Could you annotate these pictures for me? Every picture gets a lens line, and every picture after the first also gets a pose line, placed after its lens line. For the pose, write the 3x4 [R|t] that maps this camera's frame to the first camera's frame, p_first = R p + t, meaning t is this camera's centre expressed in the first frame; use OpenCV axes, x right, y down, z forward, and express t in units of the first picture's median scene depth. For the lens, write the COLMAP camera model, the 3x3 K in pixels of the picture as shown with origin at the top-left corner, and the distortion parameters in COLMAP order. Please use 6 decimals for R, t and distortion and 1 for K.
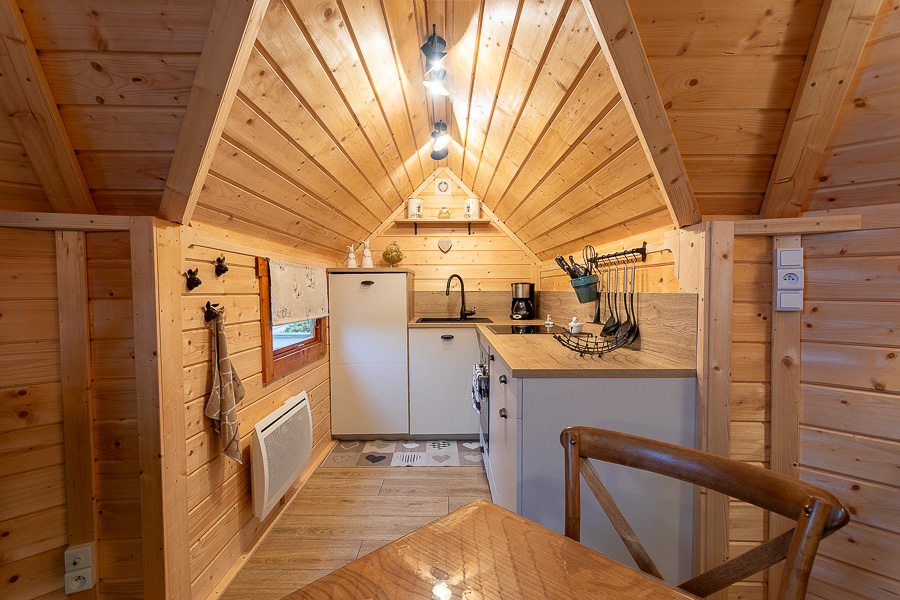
lens RADIAL K [[422.8, 0, 450.0], [0, 422.8, 300.0], [0, 0, 1]] dist [0.003264, 0.000786]
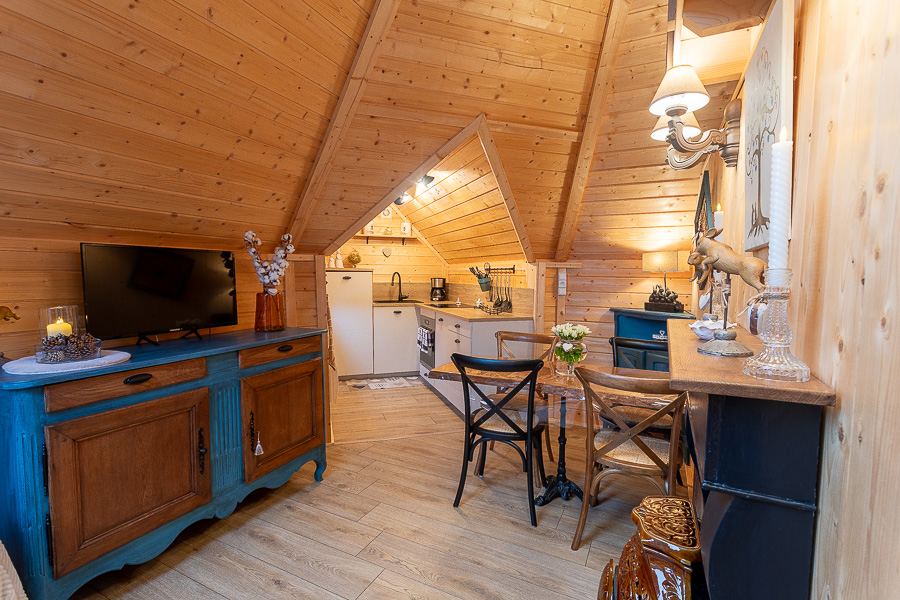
lens RADIAL K [[422.8, 0, 450.0], [0, 422.8, 300.0], [0, 0, 1]] dist [0.003264, 0.000786]
pose [[0.947974, -0.008408, 0.318237, -0.328647], [-0.003203, 0.999349, 0.035943, -0.016662], [-0.318332, -0.035092, 0.947329, -0.584116]]
